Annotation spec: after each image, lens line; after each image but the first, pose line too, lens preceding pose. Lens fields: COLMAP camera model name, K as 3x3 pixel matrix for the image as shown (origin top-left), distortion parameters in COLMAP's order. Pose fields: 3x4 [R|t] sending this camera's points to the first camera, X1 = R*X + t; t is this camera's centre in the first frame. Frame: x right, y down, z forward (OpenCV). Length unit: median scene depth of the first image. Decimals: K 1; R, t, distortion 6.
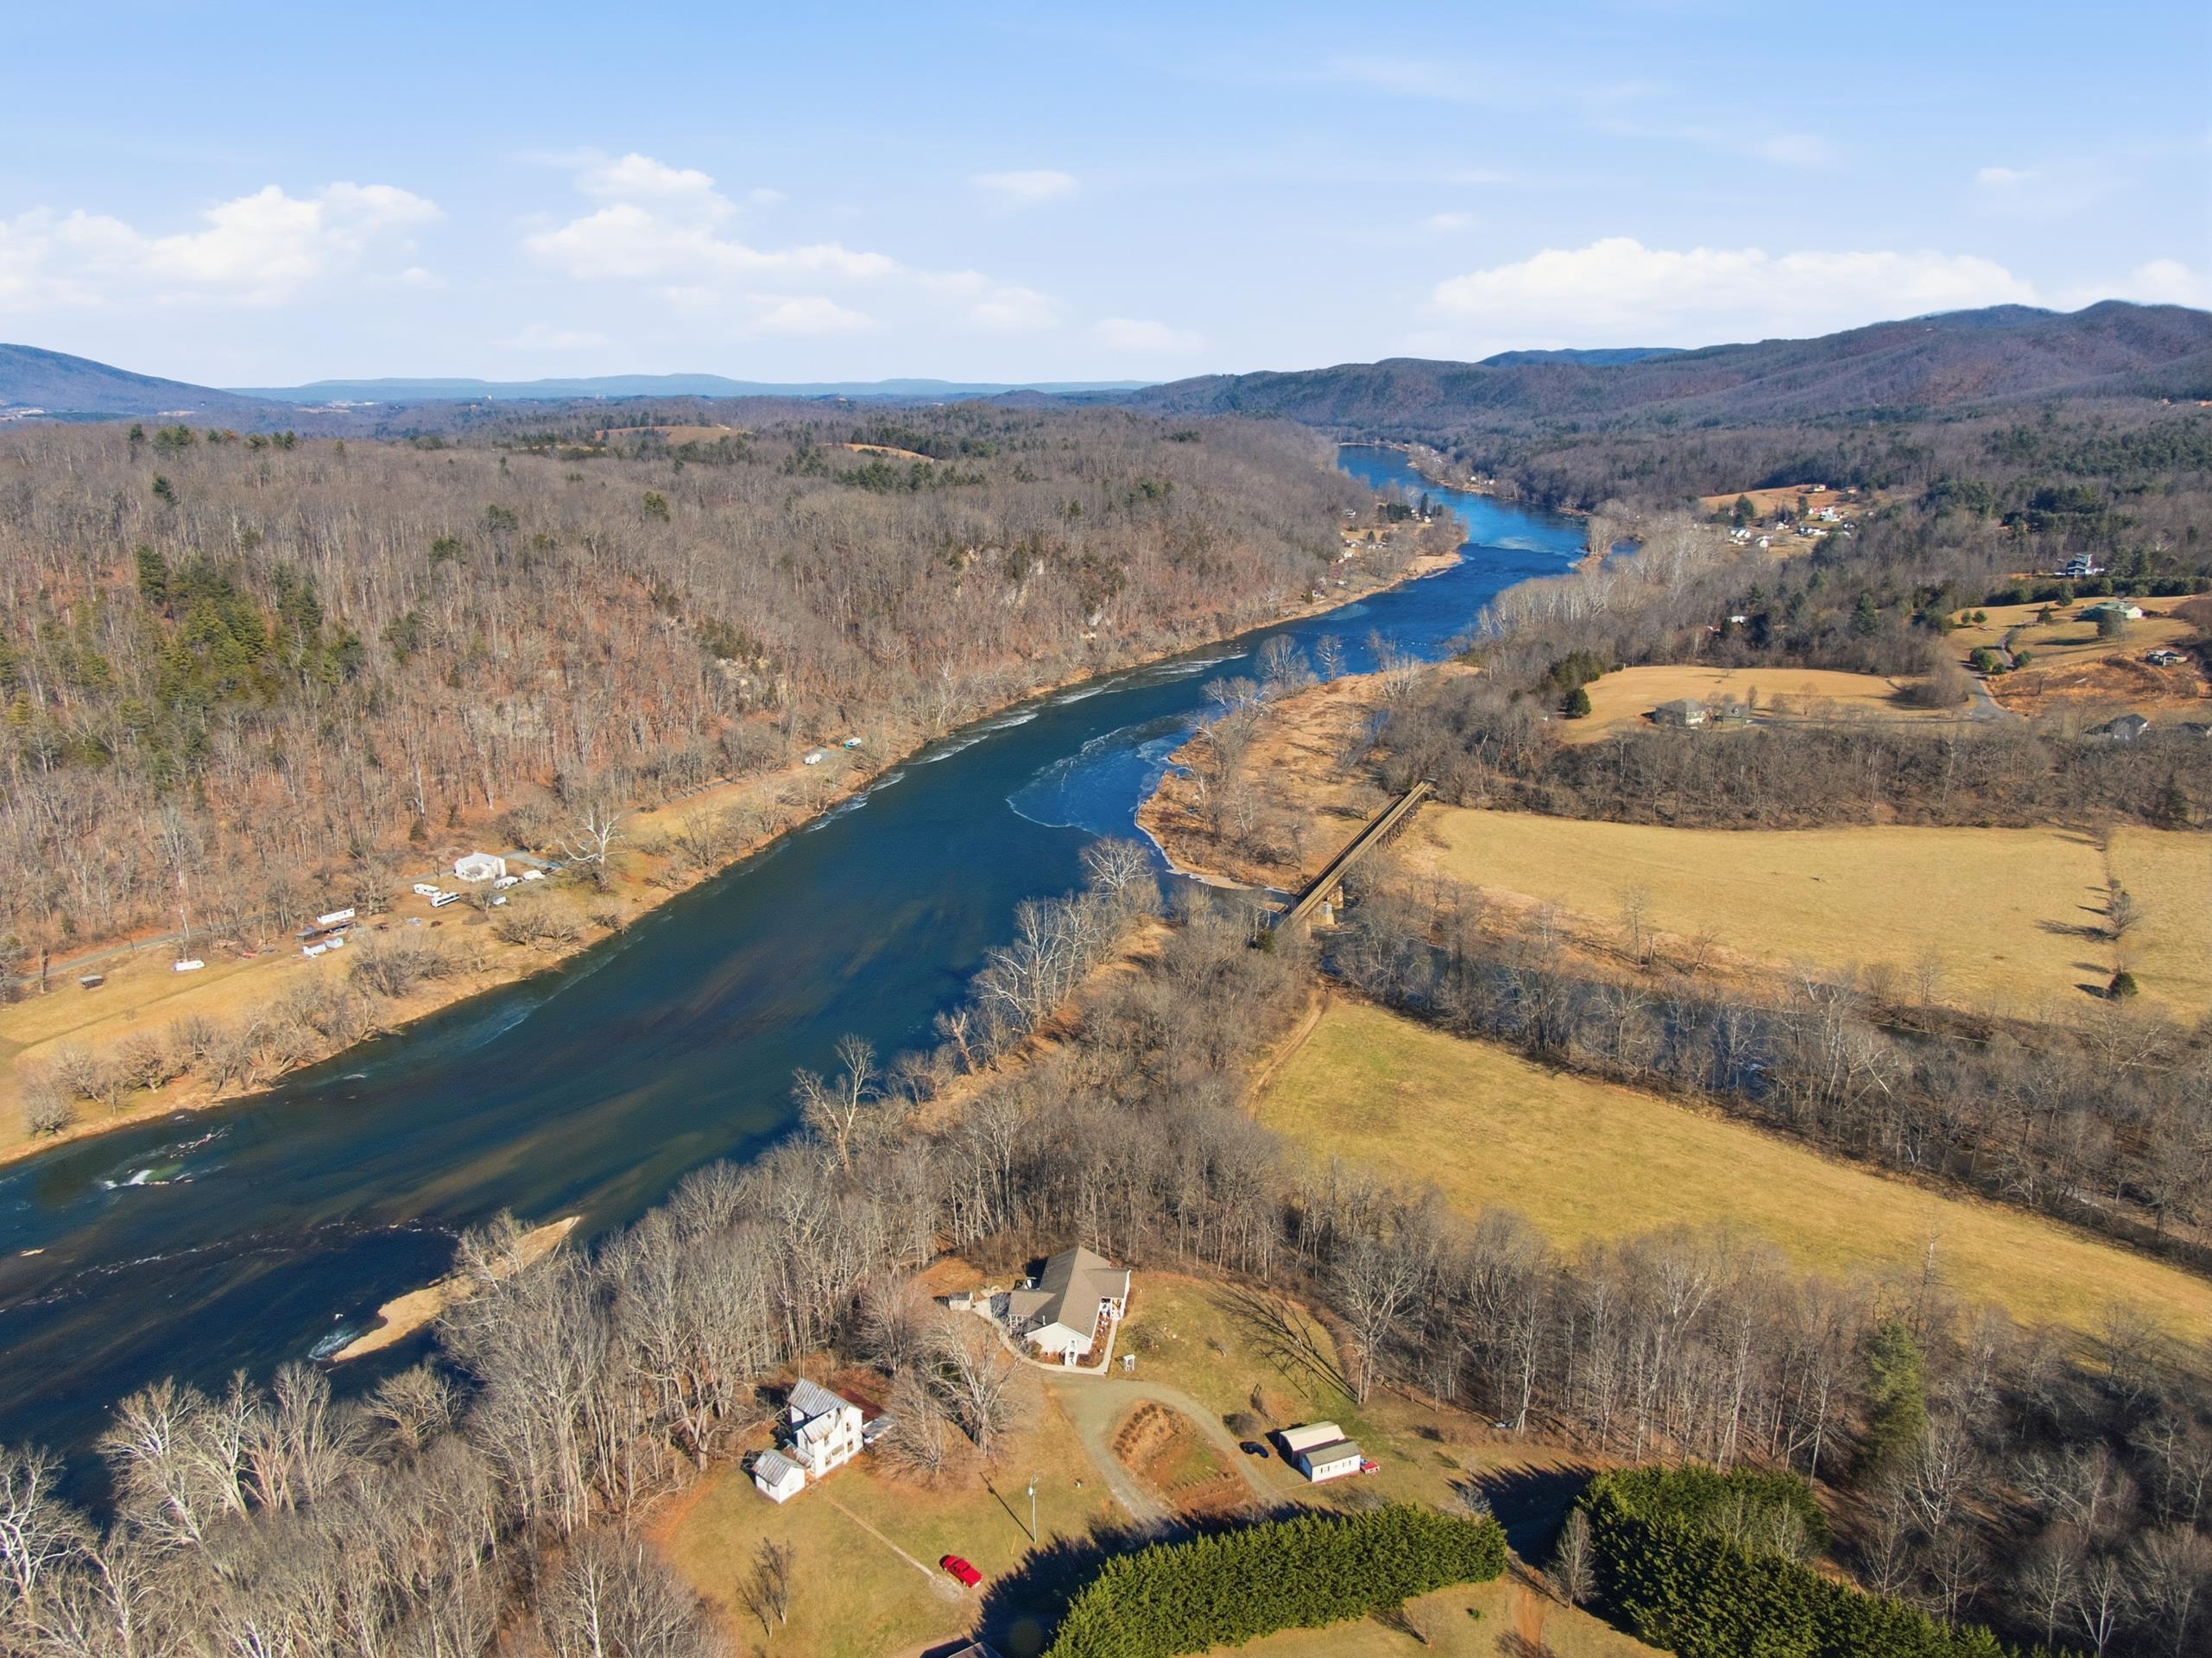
lens RADIAL K [[1576.1, 0, 1097.4], [0, 1576.1, 827.7], [0, 0, 1]] dist [0.032337, -0.009059]
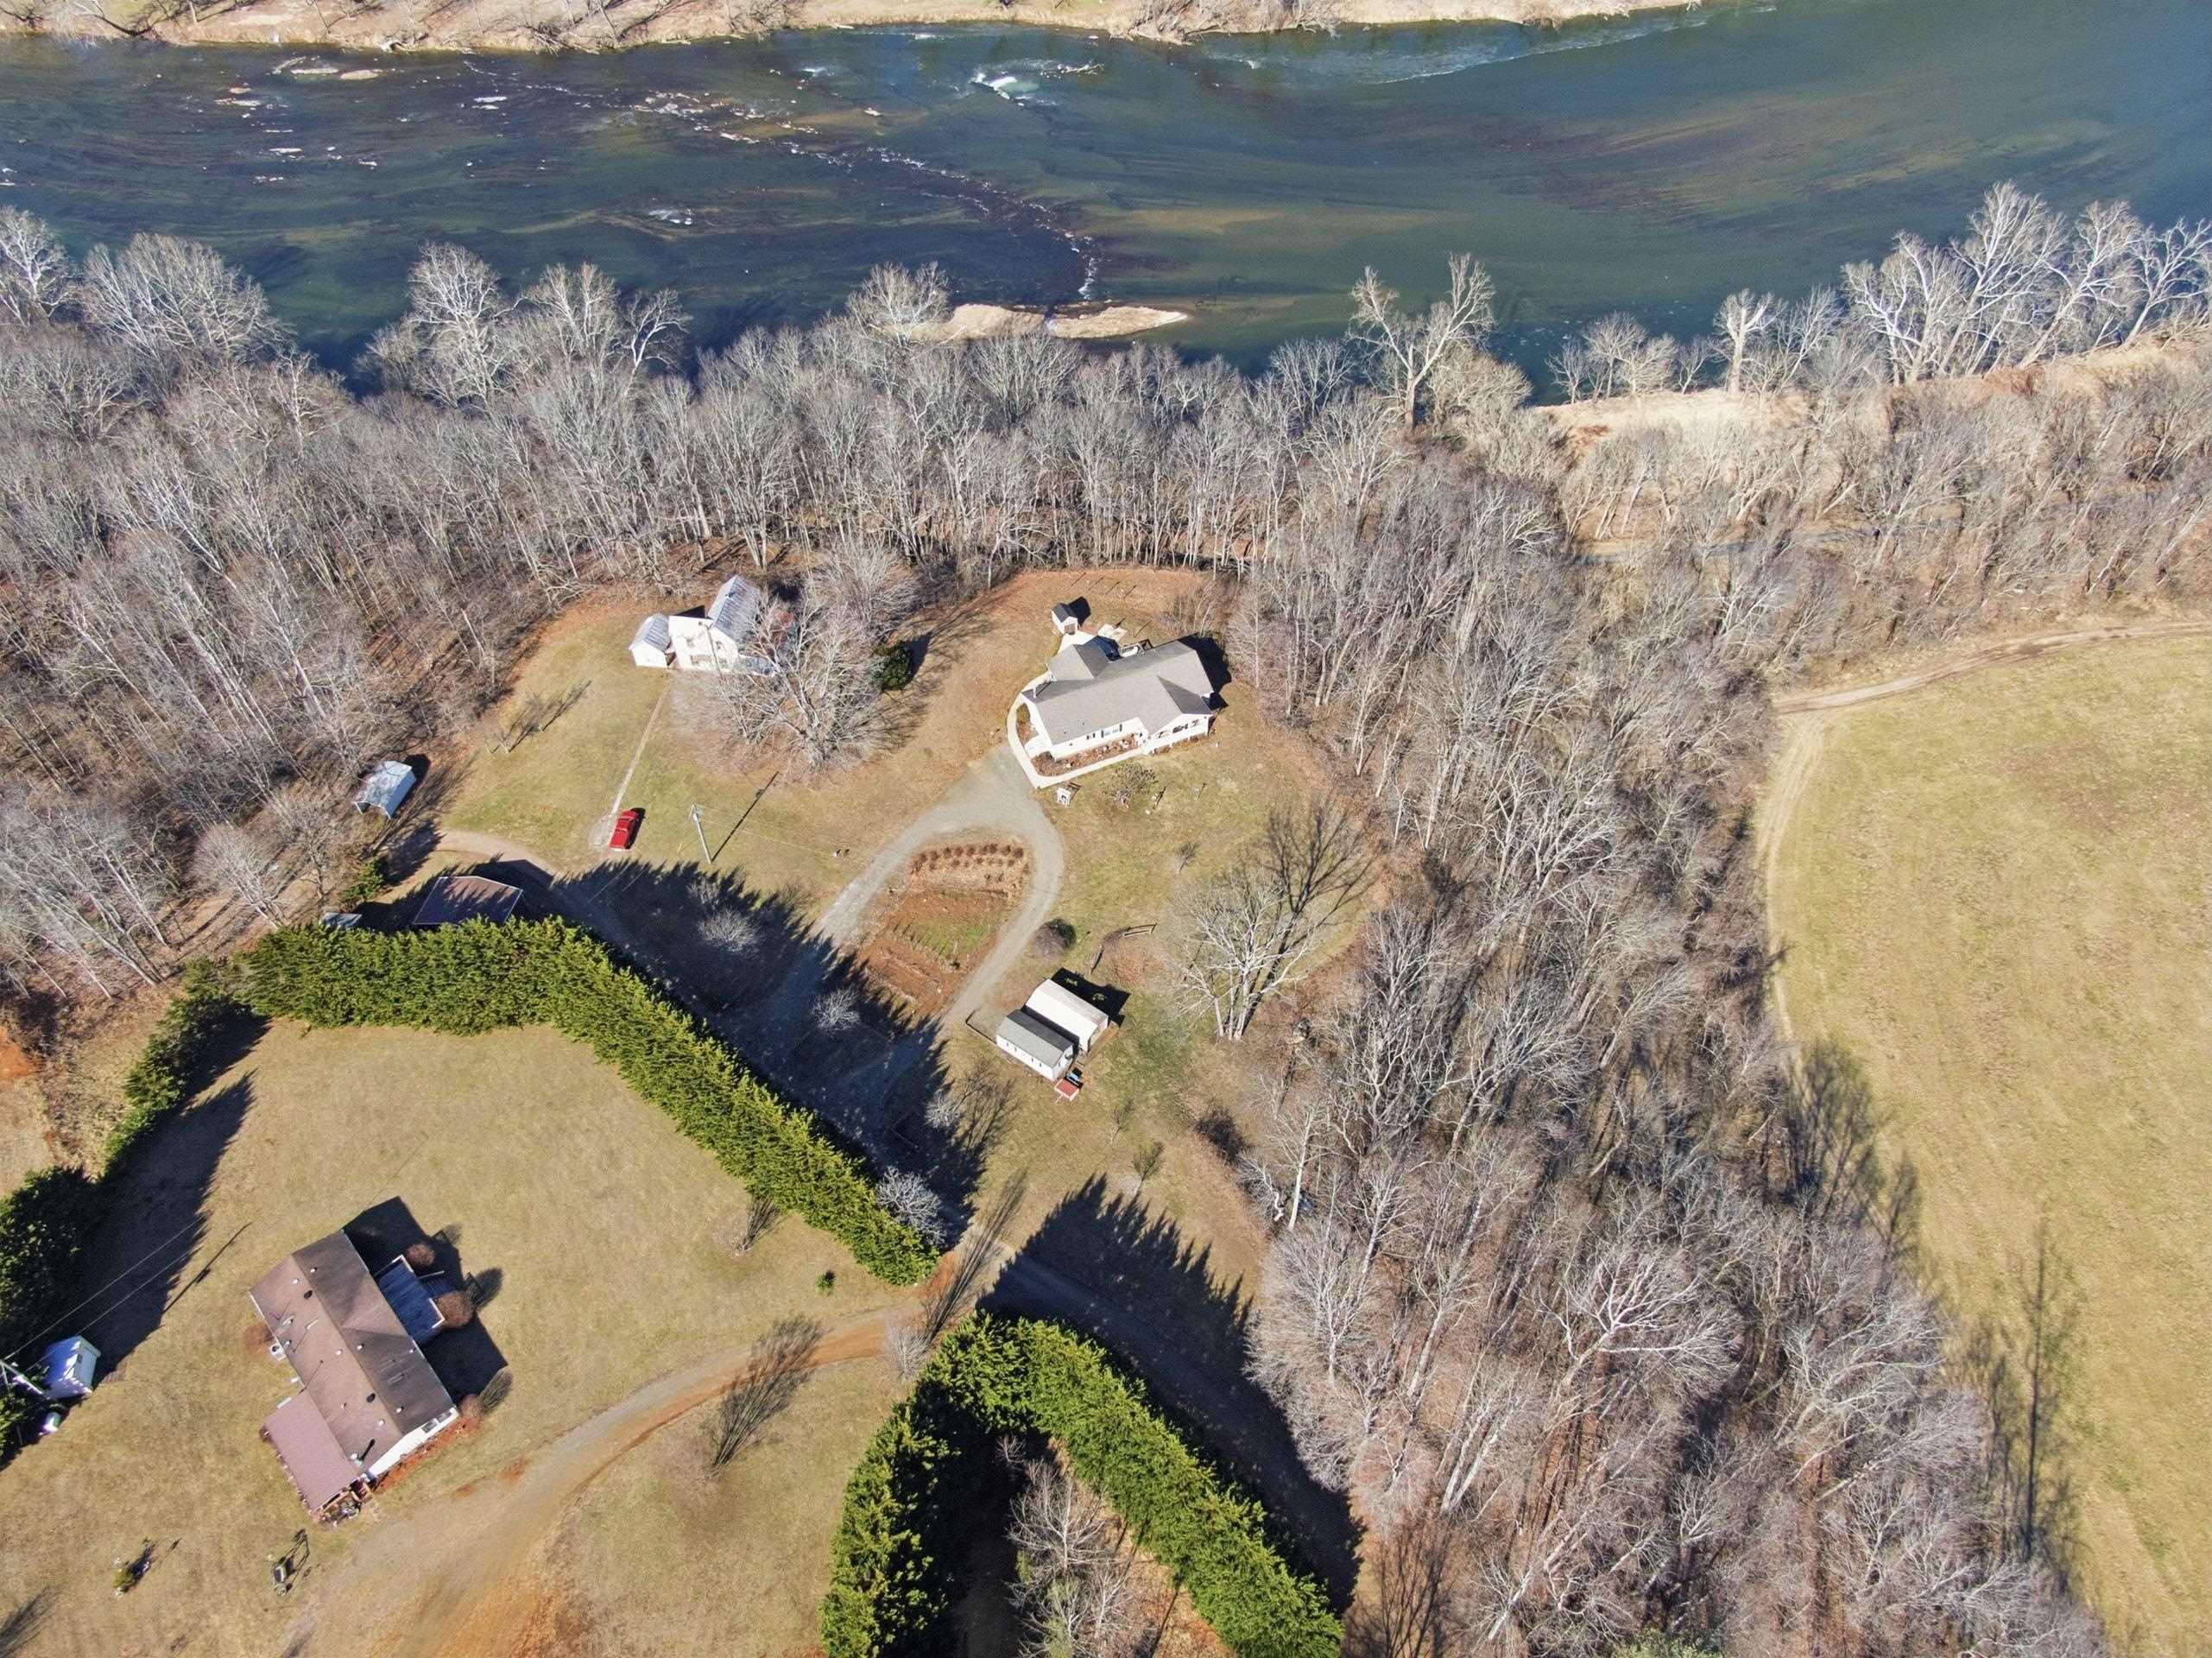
lens RADIAL K [[1576.1, 0, 1118.6], [0, 1576.1, 835.9], [0, 0, 1]] dist [0.032337, -0.009059]
pose [[0.551612, 0.645384, -0.528398, 0.482348], [-0.232648, 0.727399, 0.645574, -0.171255], [0.800999, -0.233176, 0.551389, 0.599432]]
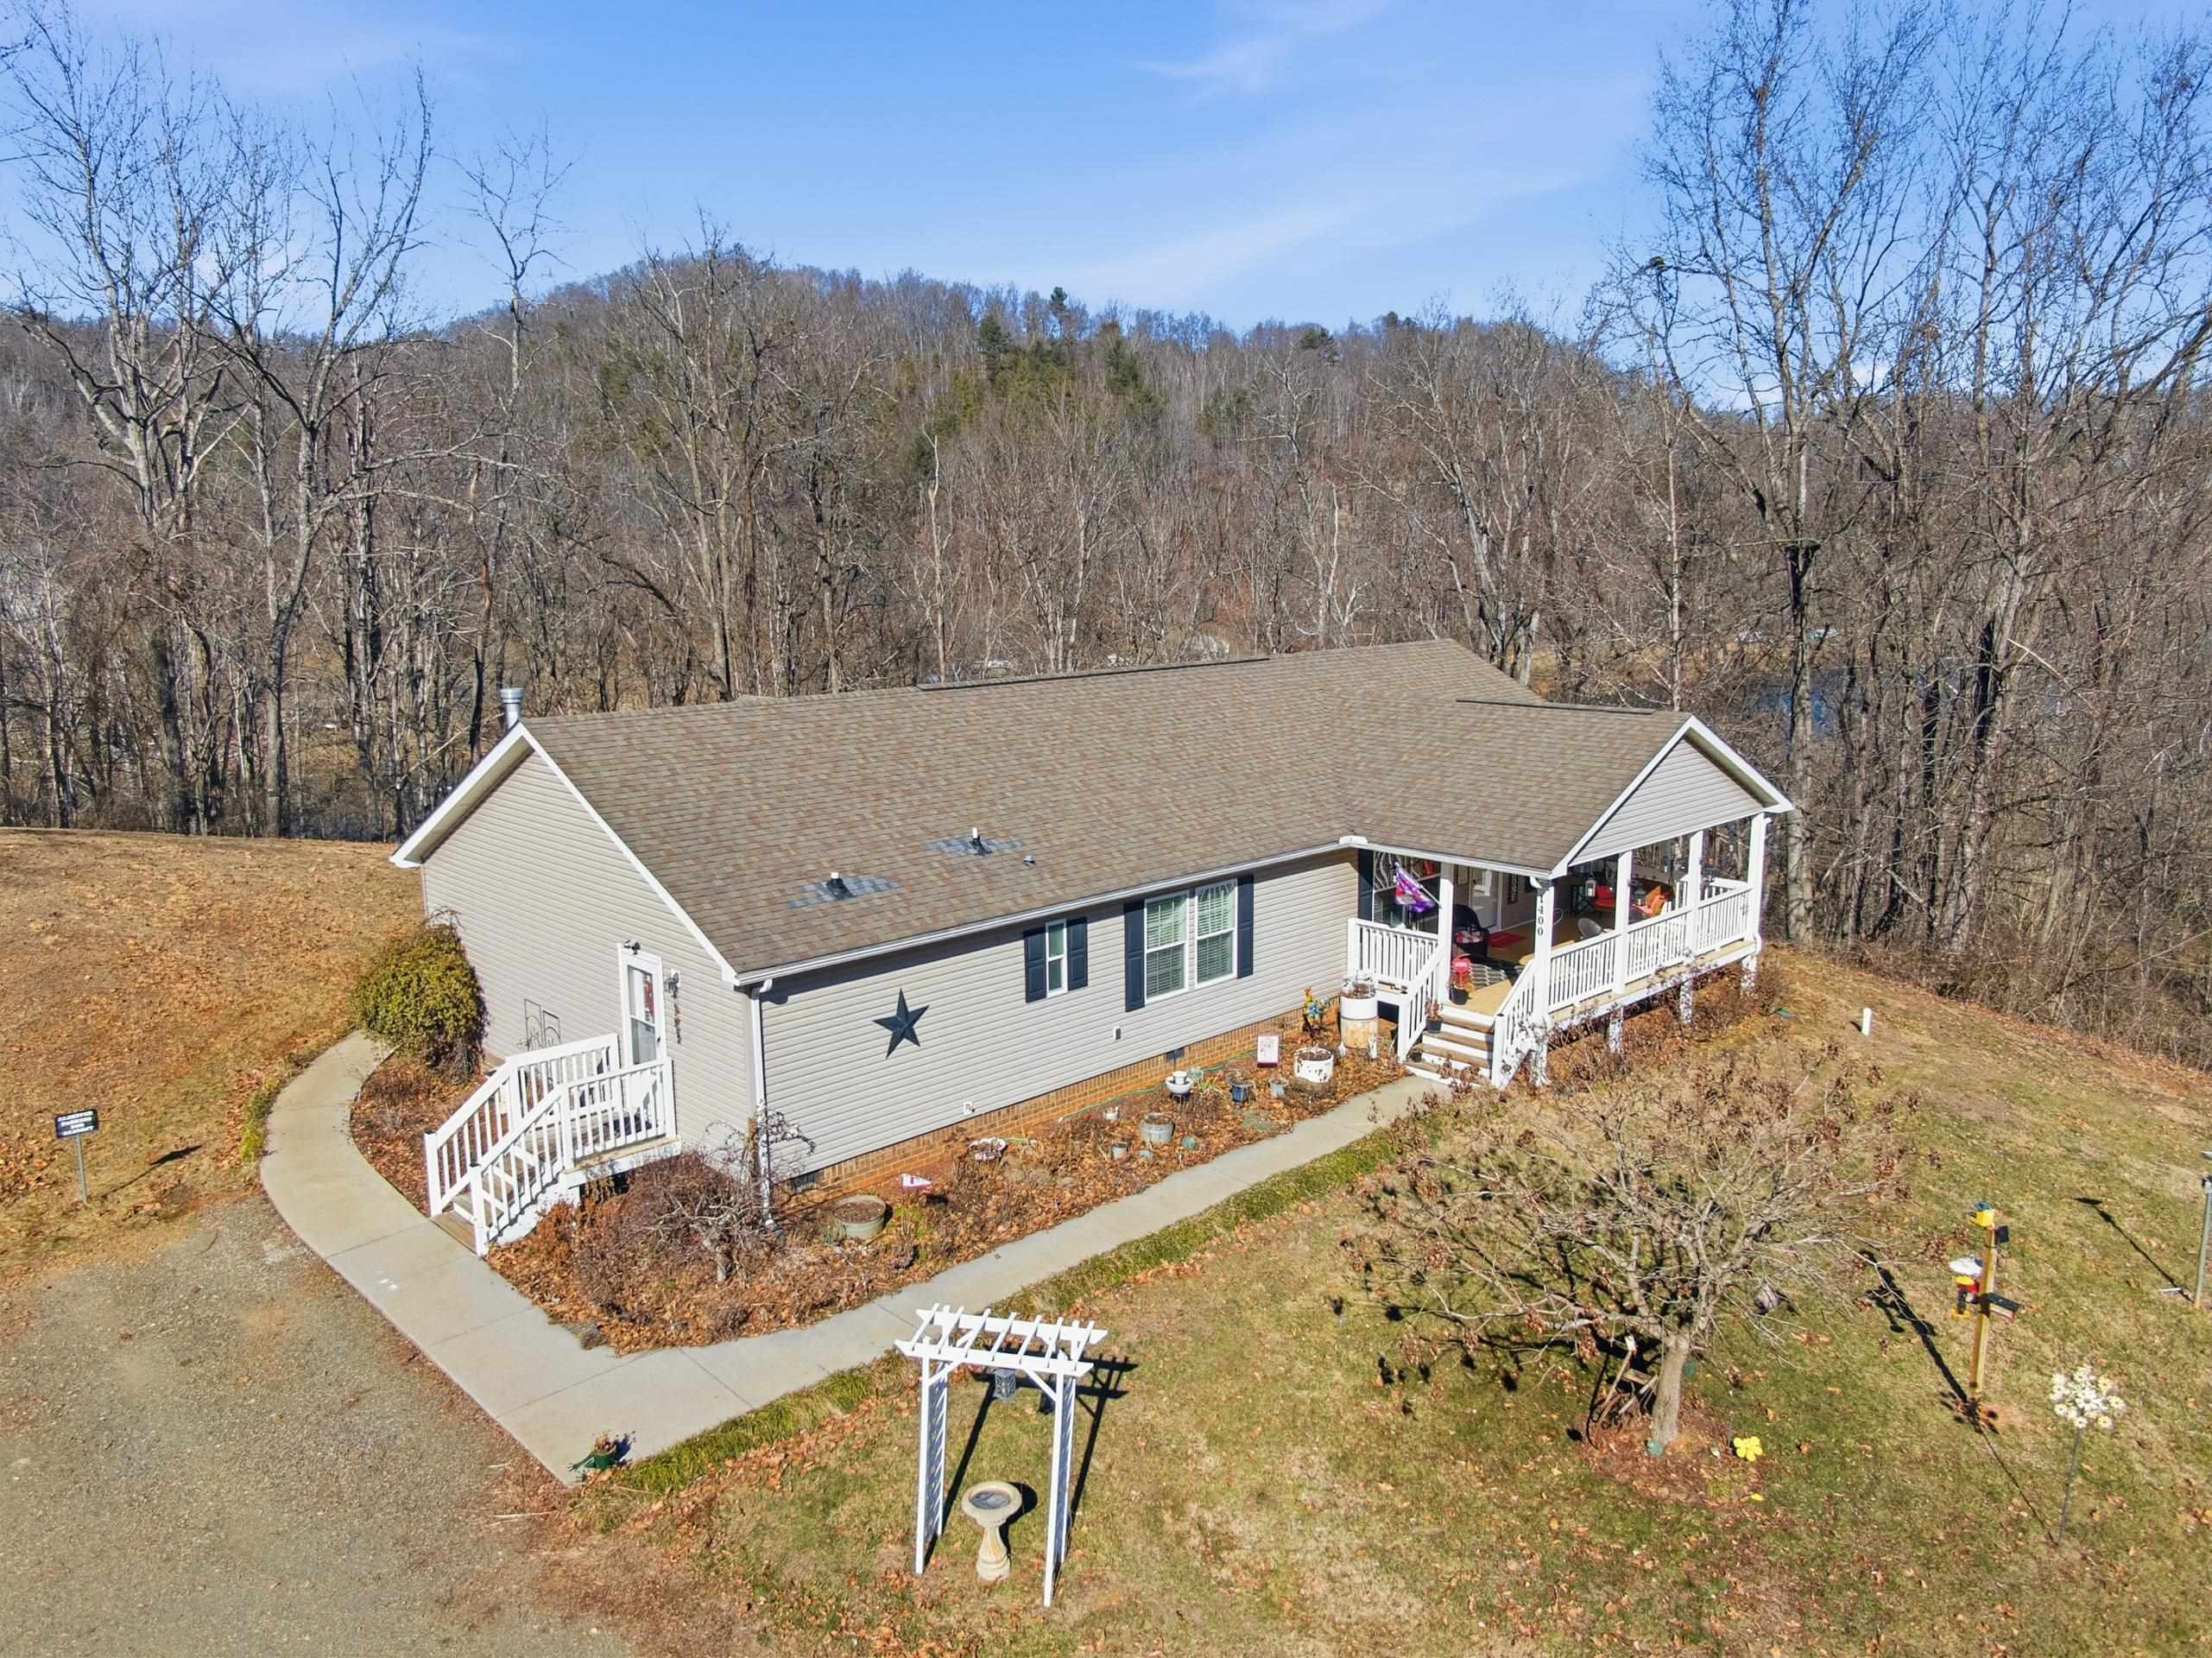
lens RADIAL K [[1576.1, 0, 1108.7], [0, 1576.1, 830.4], [0, 0, 1]] dist [0.032337, -0.009059]
pose [[0.797230, 0.124062, -0.590790, 0.055572], [-0.173353, 0.984484, -0.027193, 0.327964], [0.578250, 0.124094, 0.806367, 0.985554]]
